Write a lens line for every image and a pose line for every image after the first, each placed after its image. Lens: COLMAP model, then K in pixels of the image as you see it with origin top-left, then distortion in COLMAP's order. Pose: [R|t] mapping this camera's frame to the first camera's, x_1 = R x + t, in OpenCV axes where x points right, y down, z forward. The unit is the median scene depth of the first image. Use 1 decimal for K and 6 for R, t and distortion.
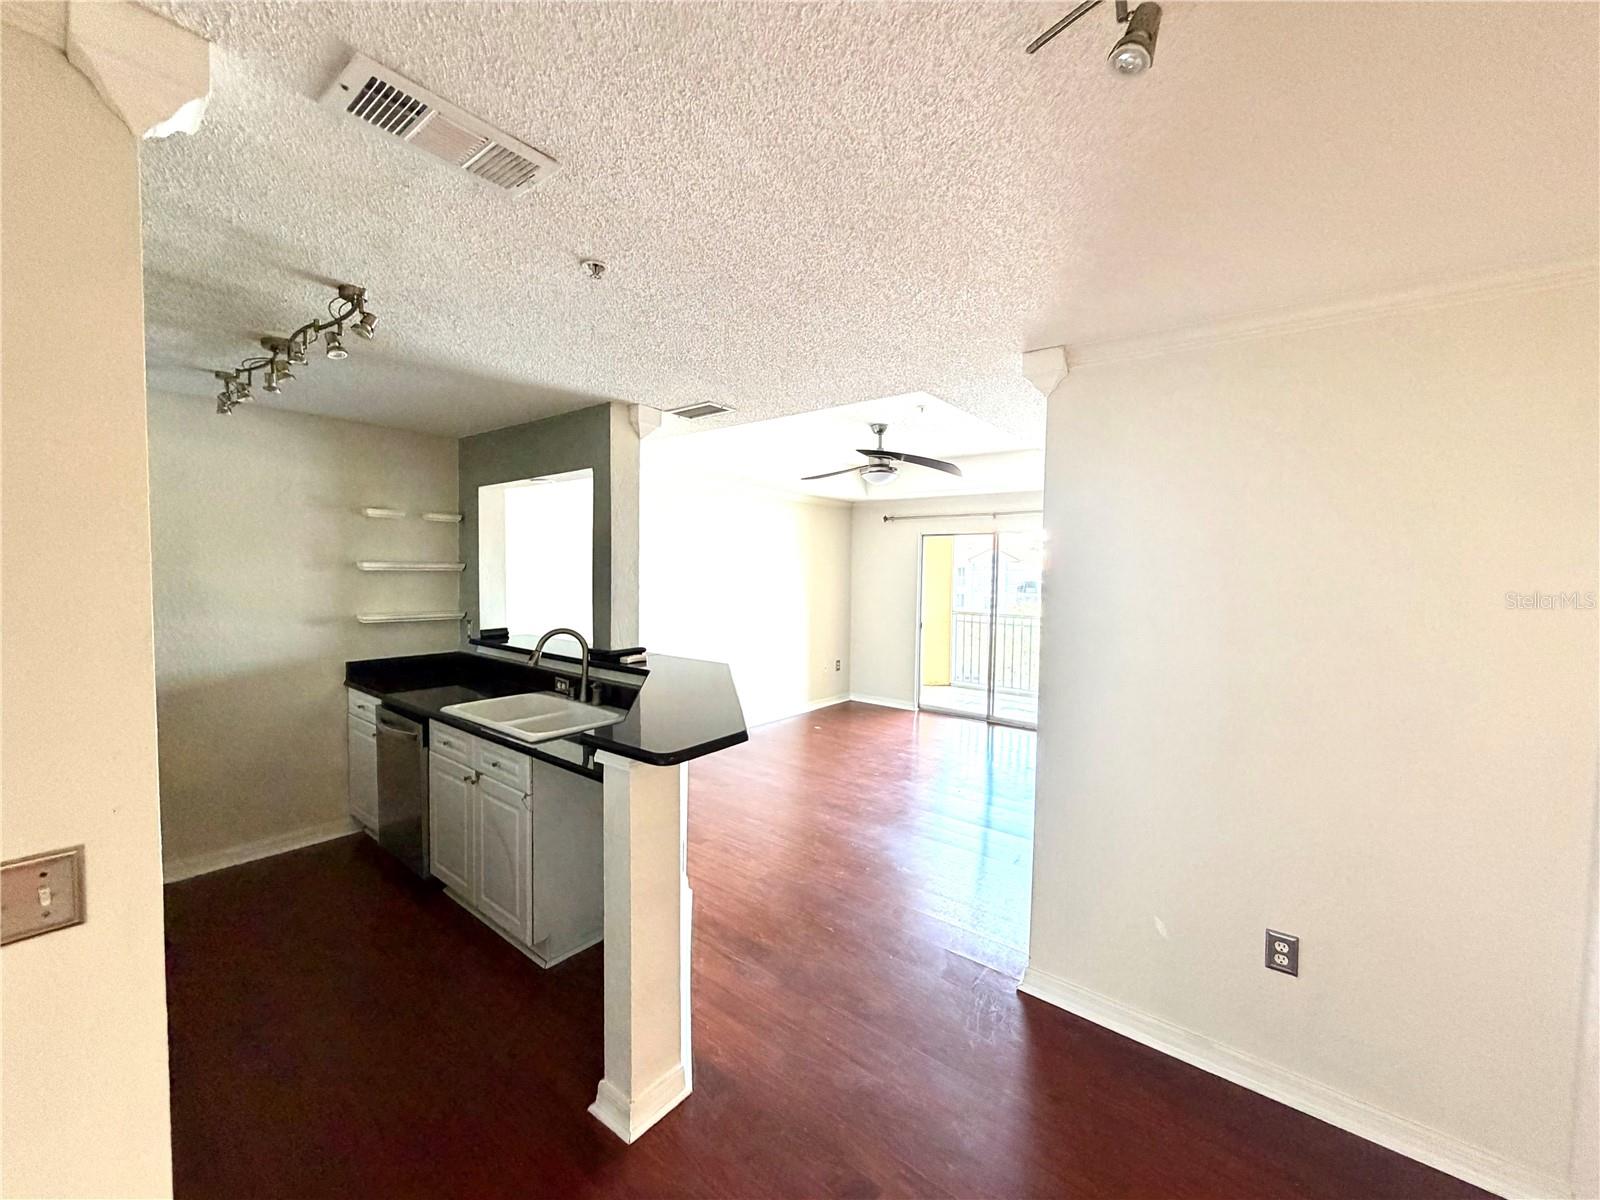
lens RADIAL K [[637.8, 0, 793.5], [0, 637.8, 598.4], [0, 0, 1]] dist [-0.000034, -0.000007]
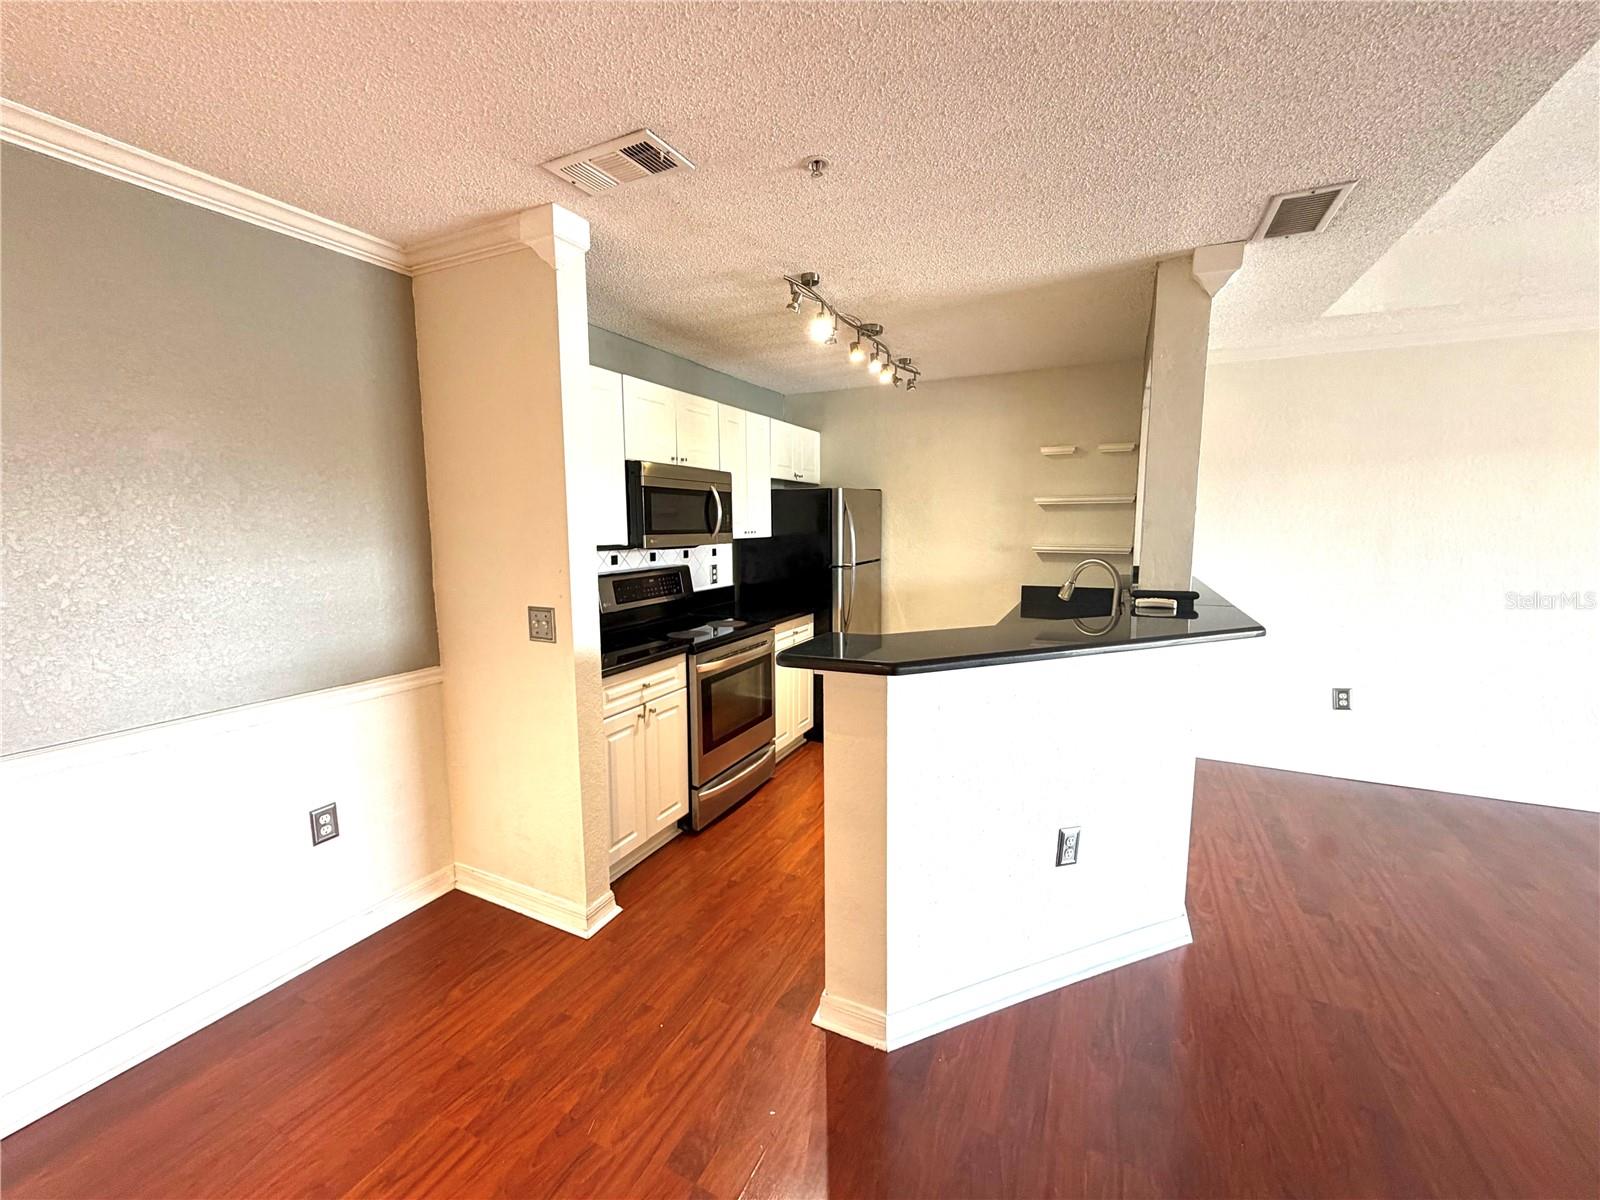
lens RADIAL K [[637.8, 0, 793.5], [0, 637.8, 598.4], [0, 0, 1]] dist [-0.000034, -0.000007]
pose [[0.217581, 0.103764, -0.970511, 0.384877], [-0.036355, 0.994505, 0.098179, 0.029525], [0.975365, 0.013921, 0.220158, 0.406417]]
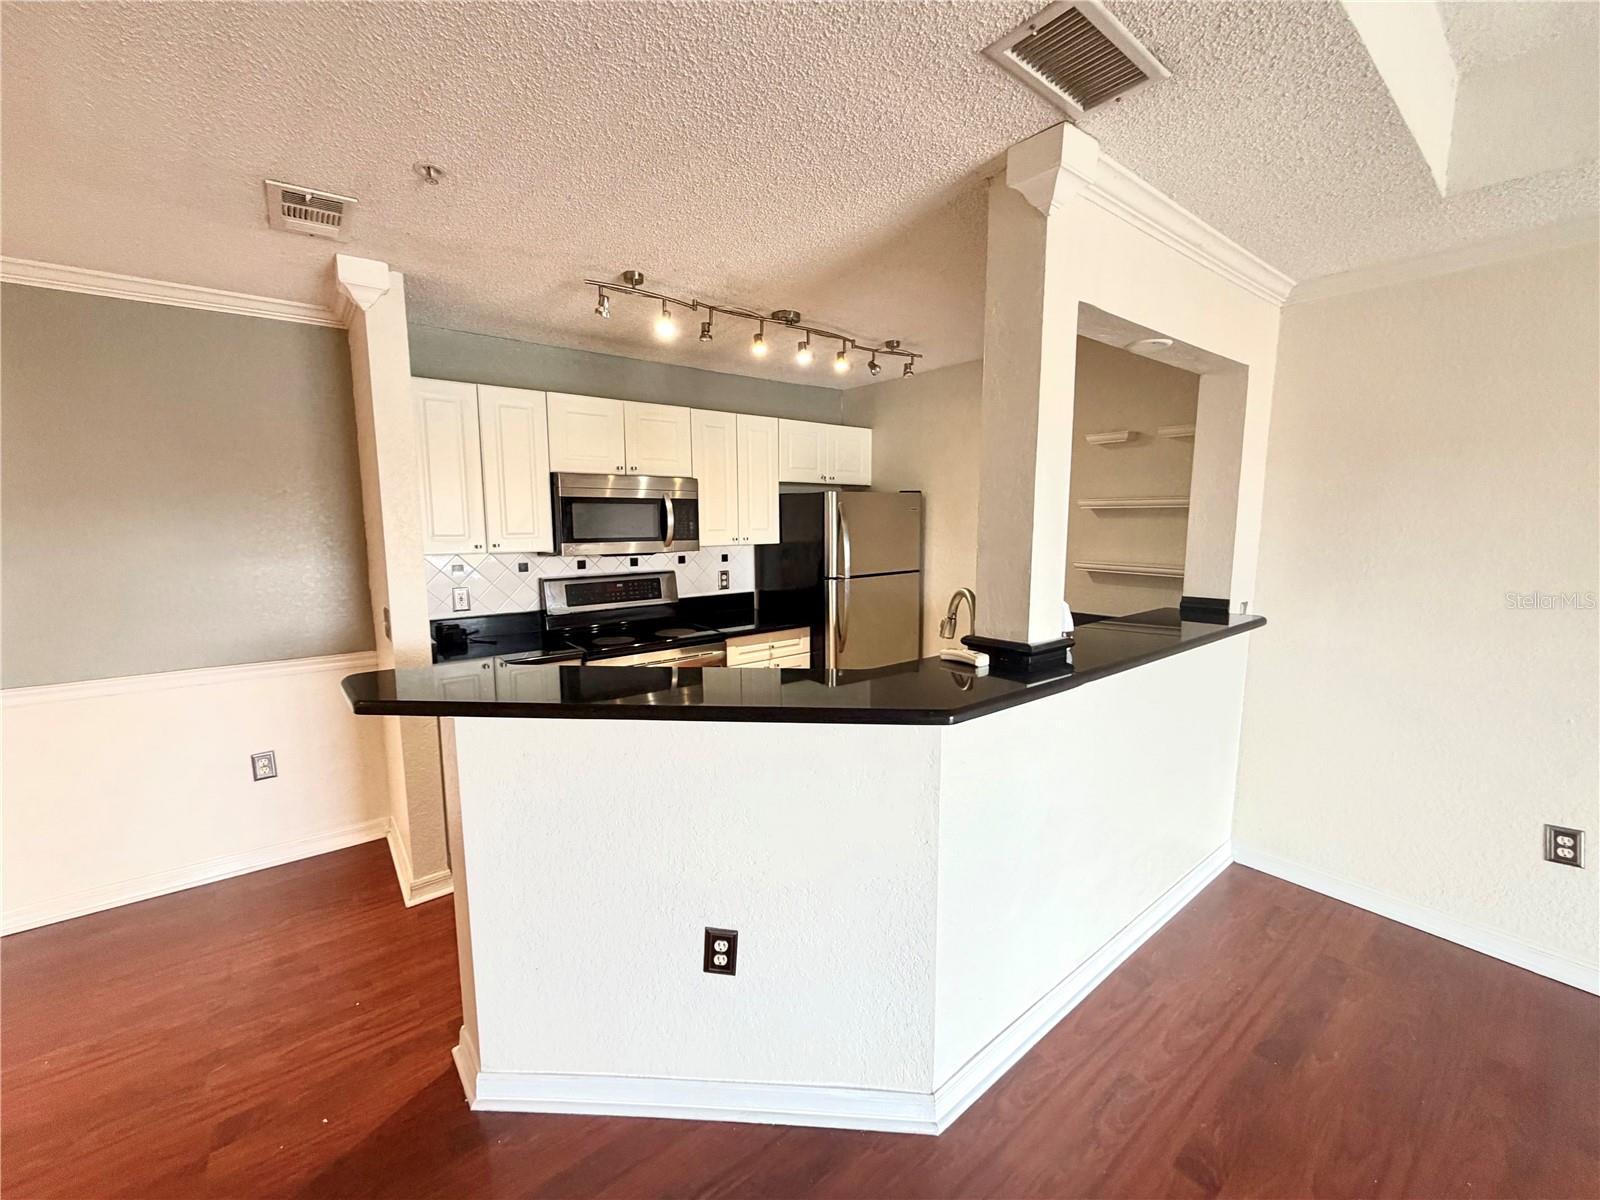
lens RADIAL K [[637.8, 0, 793.5], [0, 637.8, 598.4], [0, 0, 1]] dist [-0.000034, -0.000007]
pose [[-0.223158, 0.112271, -0.968295, 0.302604], [-0.044319, 0.991149, 0.125135, -0.017225], [0.973774, 0.070838, -0.216208, 0.958724]]
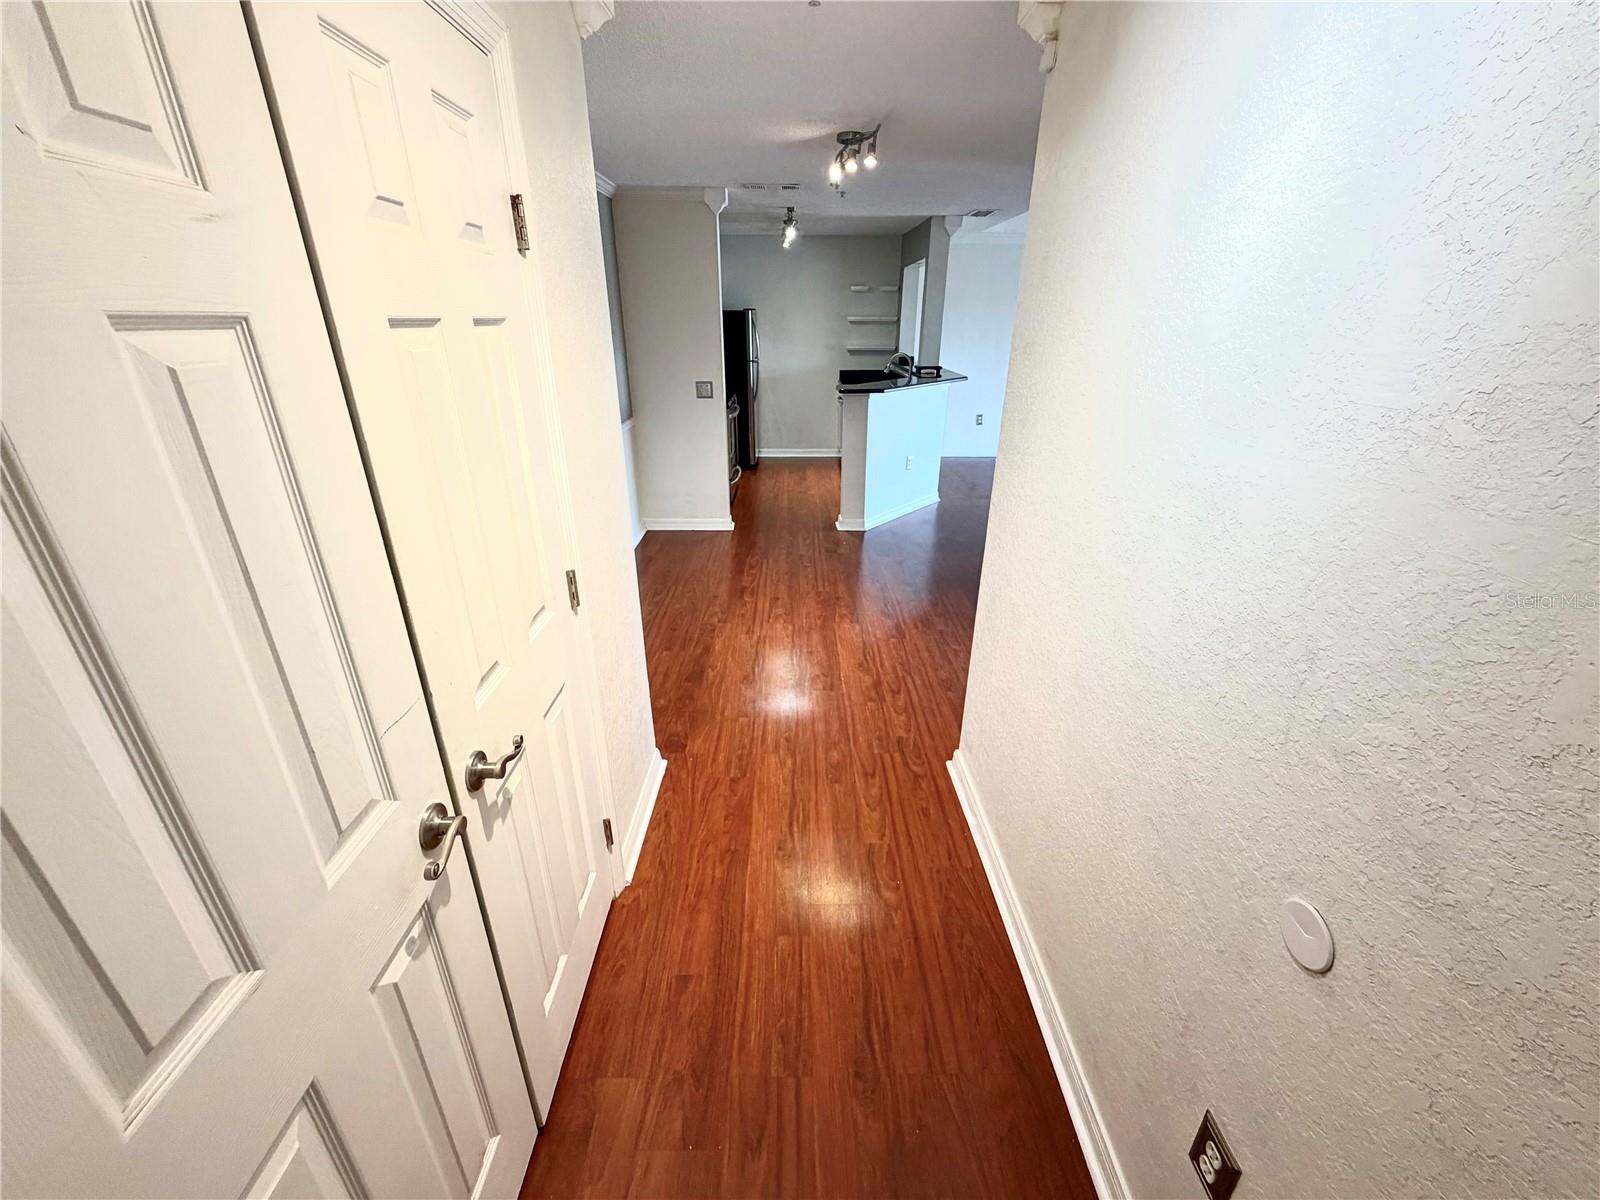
lens RADIAL K [[637.8, 0, 793.5], [0, 637.8, 598.4], [0, 0, 1]] dist [-0.000034, -0.000007]
pose [[0.633040, 0.303365, -0.712200, 1.024491], [-0.024761, 0.927479, 0.373055, 0.023715], [0.773723, -0.218524, 0.594643, -0.563368]]
